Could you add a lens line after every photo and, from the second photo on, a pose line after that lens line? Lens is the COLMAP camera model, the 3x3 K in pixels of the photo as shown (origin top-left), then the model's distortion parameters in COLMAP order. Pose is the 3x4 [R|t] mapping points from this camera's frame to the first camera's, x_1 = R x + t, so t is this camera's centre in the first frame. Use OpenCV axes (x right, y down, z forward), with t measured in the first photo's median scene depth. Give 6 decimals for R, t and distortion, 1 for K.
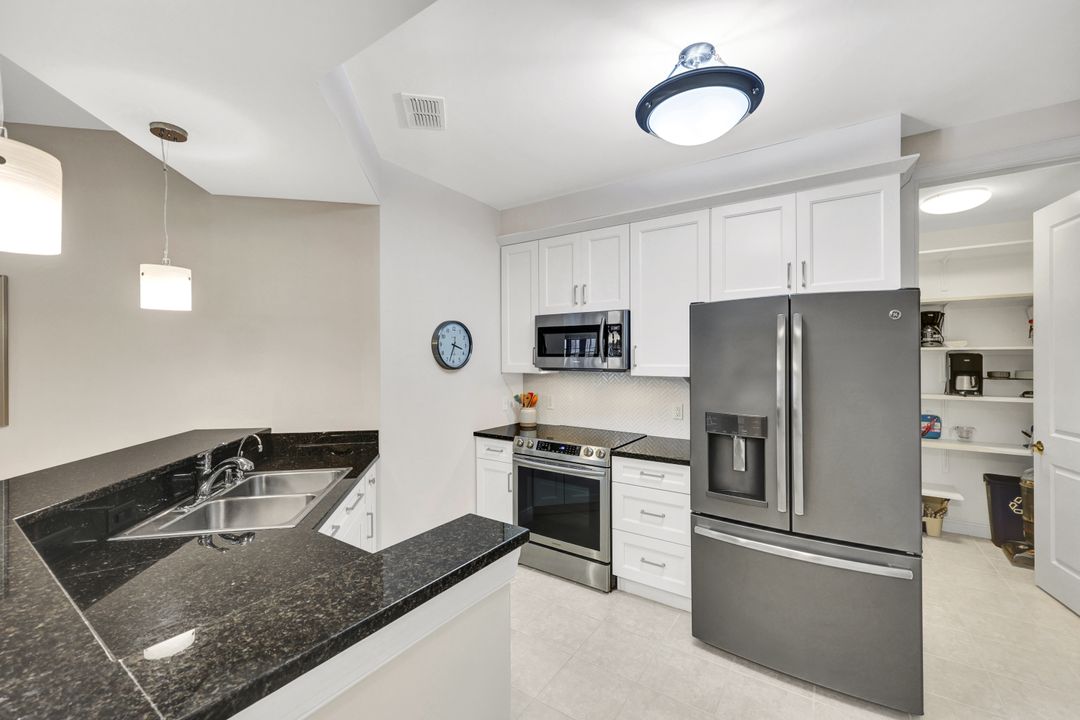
lens RADIAL K [[430.2, 0, 537.9], [0, 430.2, 357.9], [0, 0, 1]] dist [-0.000592, 0.000234]
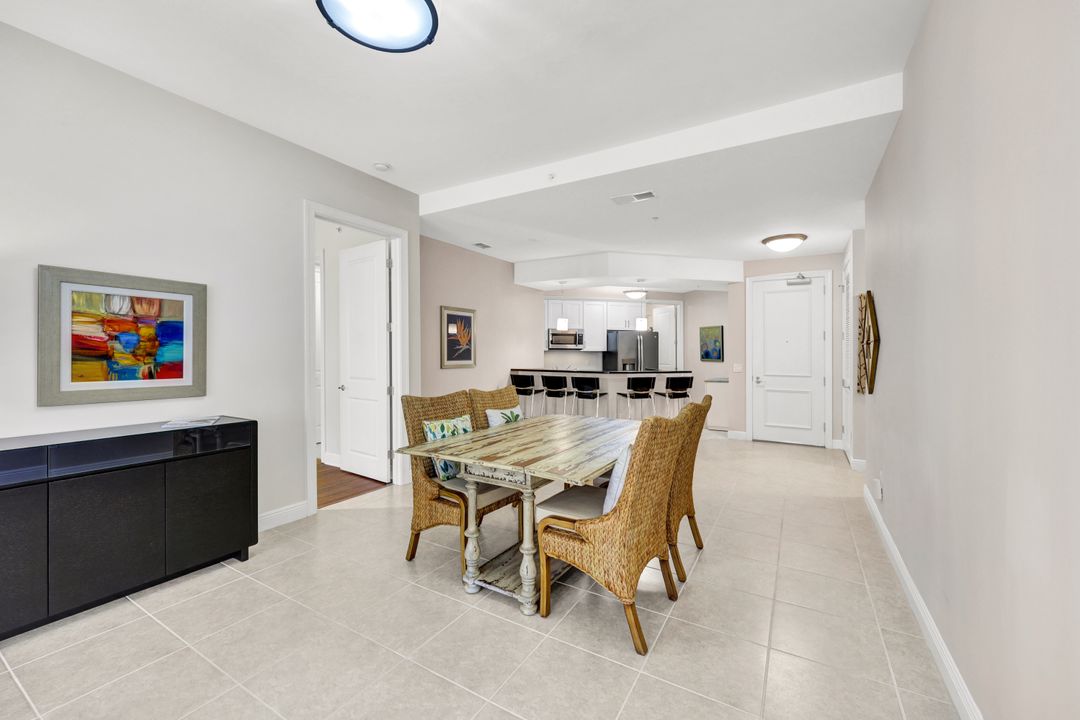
lens RADIAL K [[436.3, 0, 534.0], [0, 436.3, 351.1], [0, 0, 1]] dist [-0.000357, 0.000033]
pose [[0.661603, -0.000345, 0.749854, -2.301745], [-0.007216, 0.999951, 0.006827, 0.022920], [-0.749820, -0.009928, 0.661568, -0.770738]]
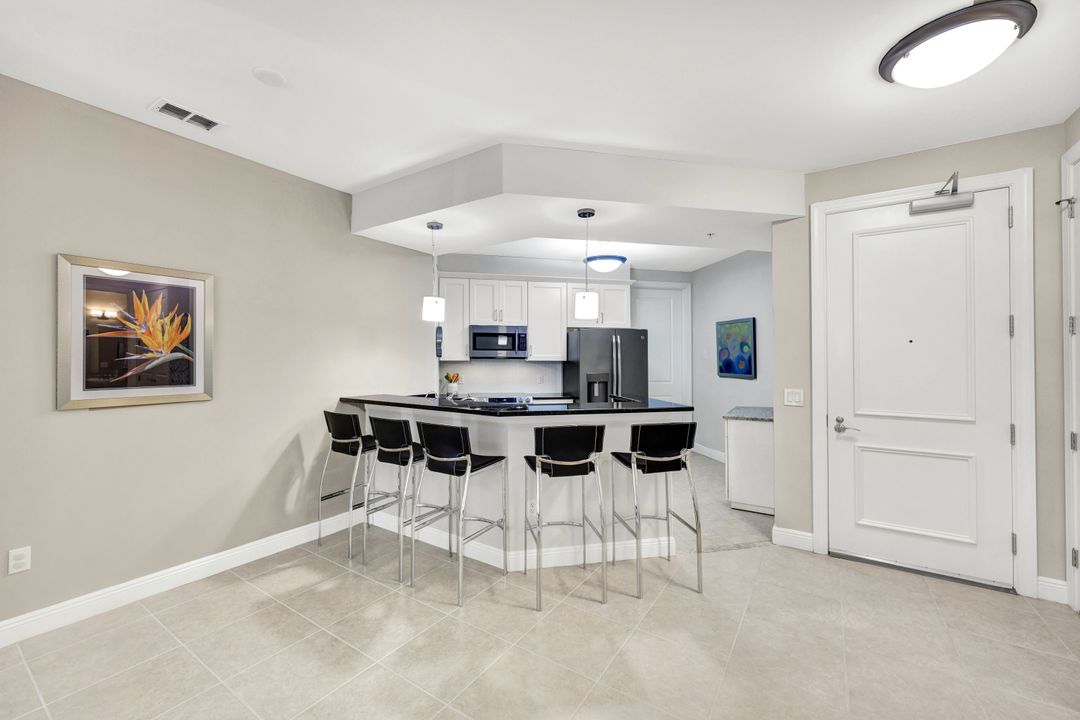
lens RADIAL K [[430.2, 0, 537.9], [0, 430.2, 357.9], [0, 0, 1]] dist [-0.000592, 0.000234]
pose [[0.690512, -0.001835, 0.723319, -1.117951], [-0.003872, 0.999973, 0.006233, 0.016041], [-0.723311, -0.007105, 0.690486, -0.345294]]
